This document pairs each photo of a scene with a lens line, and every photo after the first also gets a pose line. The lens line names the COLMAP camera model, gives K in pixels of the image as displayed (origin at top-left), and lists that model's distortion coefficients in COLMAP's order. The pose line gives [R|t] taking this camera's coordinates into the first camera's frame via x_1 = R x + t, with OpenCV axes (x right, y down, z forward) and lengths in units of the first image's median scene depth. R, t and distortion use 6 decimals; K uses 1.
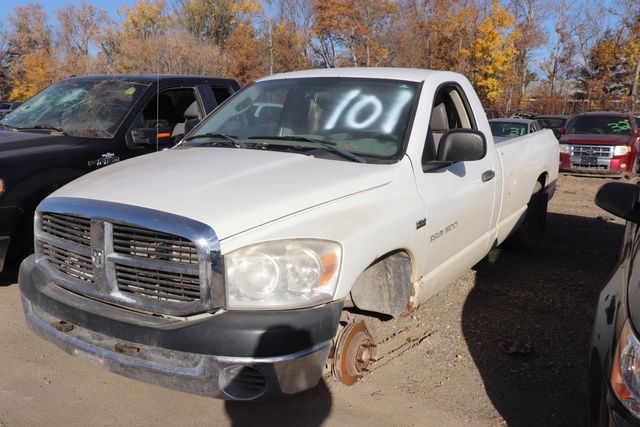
lens RADIAL K [[601.5, 0, 321.2], [0, 601.5, 201.8], [0, 0, 1]] dist [-0.138317, 0.189298]
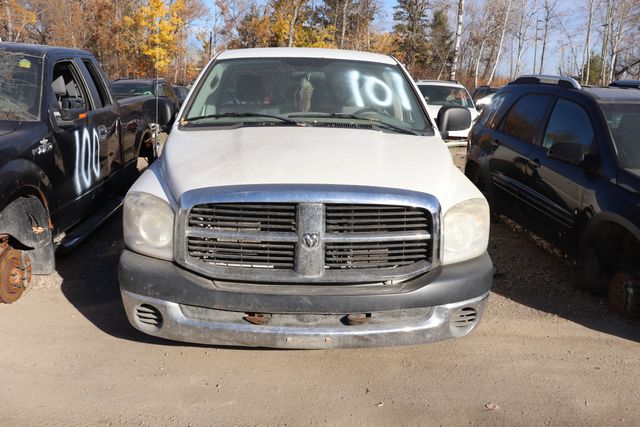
lens RADIAL K [[601.5, 0, 321.2], [0, 601.5, 201.8], [0, 0, 1]] dist [-0.138317, 0.189298]
pose [[0.819396, -0.106901, 0.563172, -0.083945], [0.077116, 0.994083, 0.076495, -0.004320], [-0.568017, -0.019250, 0.822792, 0.013847]]
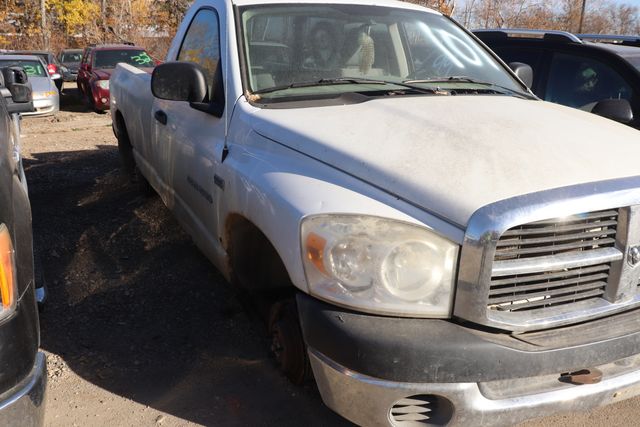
lens RADIAL K [[601.5, 0, 321.2], [0, 601.5, 201.8], [0, 0, 1]] dist [-0.138317, 0.189298]
pose [[0.526466, -0.221004, 0.820970, -0.104348], [0.130940, 0.975180, 0.178549, -0.013325], [-0.840053, 0.013498, 0.542337, 0.083498]]
